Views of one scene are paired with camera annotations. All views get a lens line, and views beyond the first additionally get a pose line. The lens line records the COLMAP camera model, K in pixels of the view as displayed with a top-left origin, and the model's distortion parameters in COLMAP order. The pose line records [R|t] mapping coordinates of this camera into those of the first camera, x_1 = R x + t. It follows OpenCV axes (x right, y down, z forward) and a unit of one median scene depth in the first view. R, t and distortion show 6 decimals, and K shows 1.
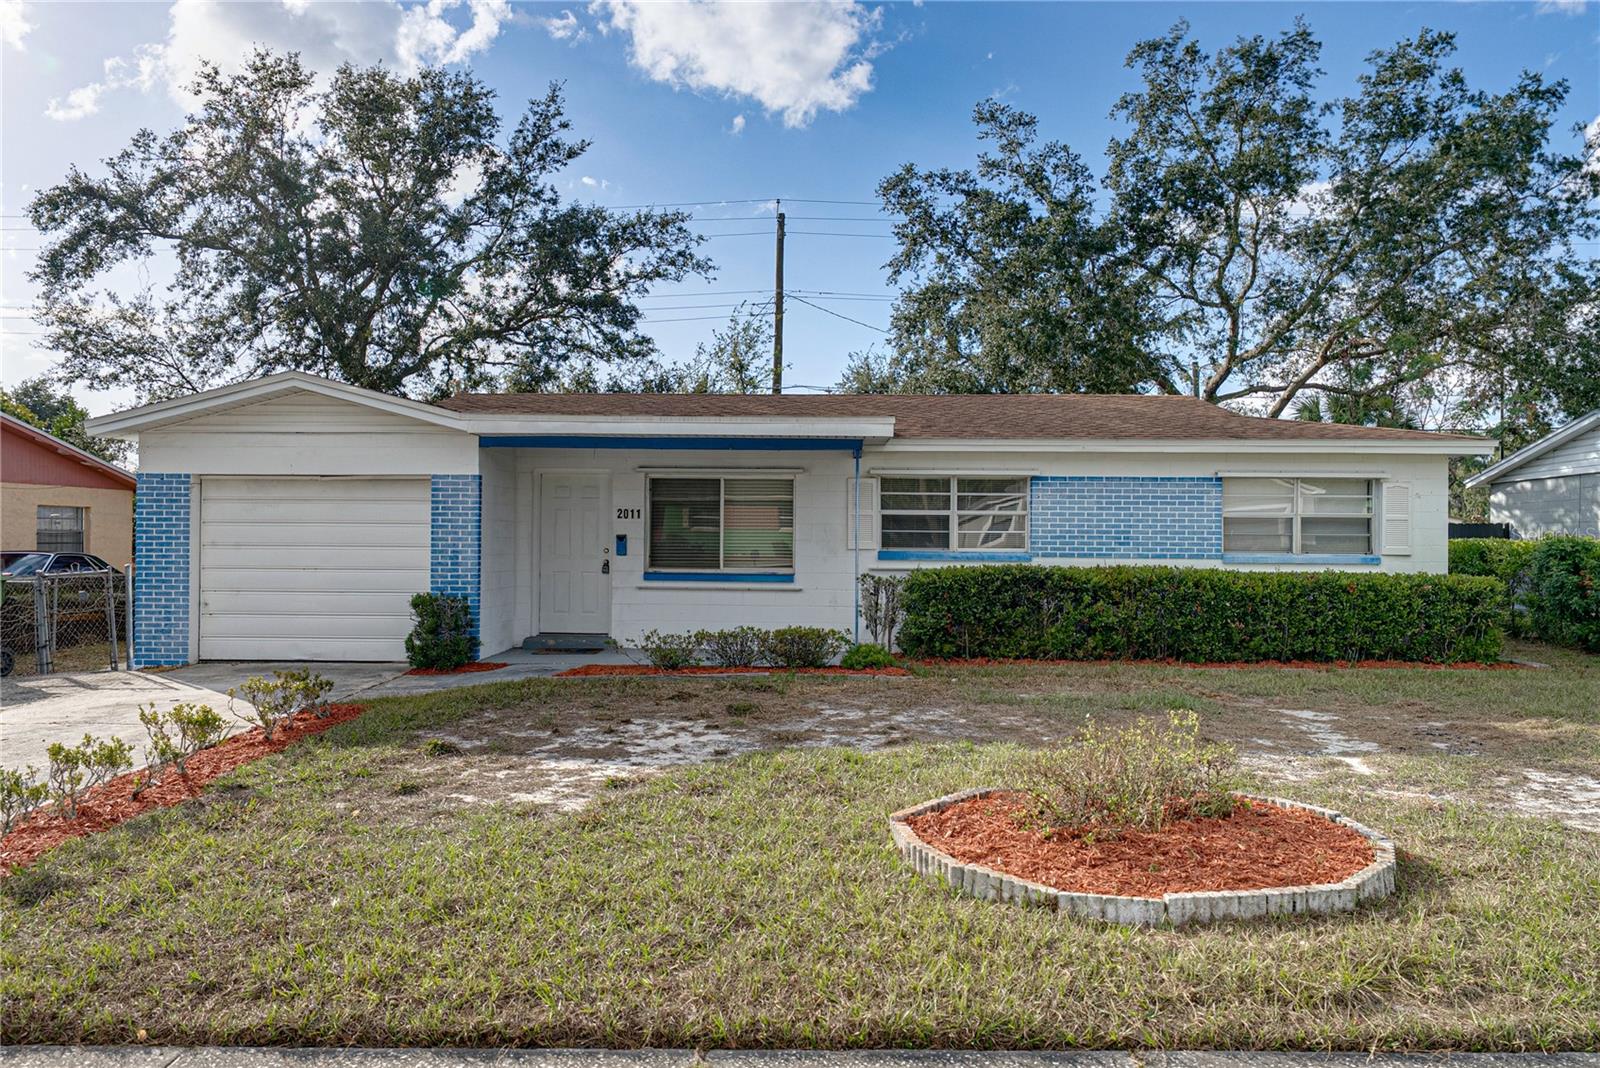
lens RADIAL K [[1117.1, 0, 809.2], [0, 1117.1, 540.0], [0, 0, 1]] dist [0.000387, 0.002529]
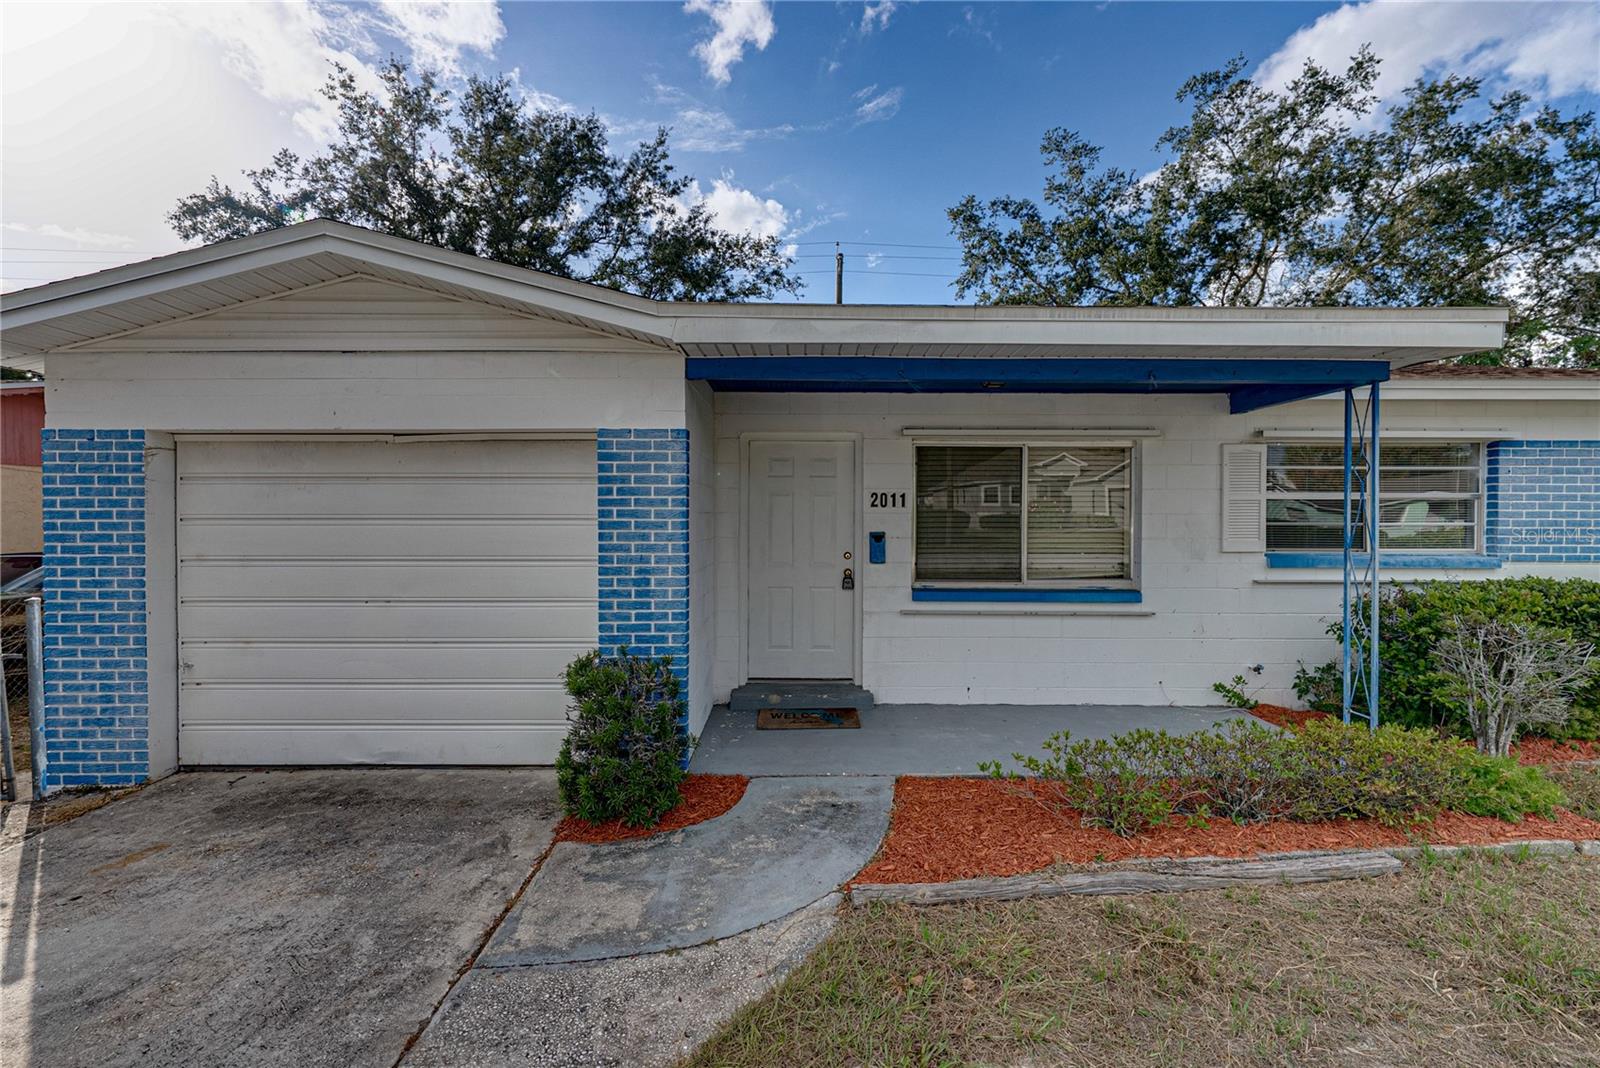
lens RADIAL K [[679.4, 0, 795.8], [0, 679.4, 528.9], [0, 0, 1]] dist [0.001618, -0.000873]
pose [[0.999567, -0.006656, 0.028667, -0.230295], [0.006158, 0.999829, 0.017443, -0.014067], [-0.028778, -0.017259, 0.999437, 0.610464]]
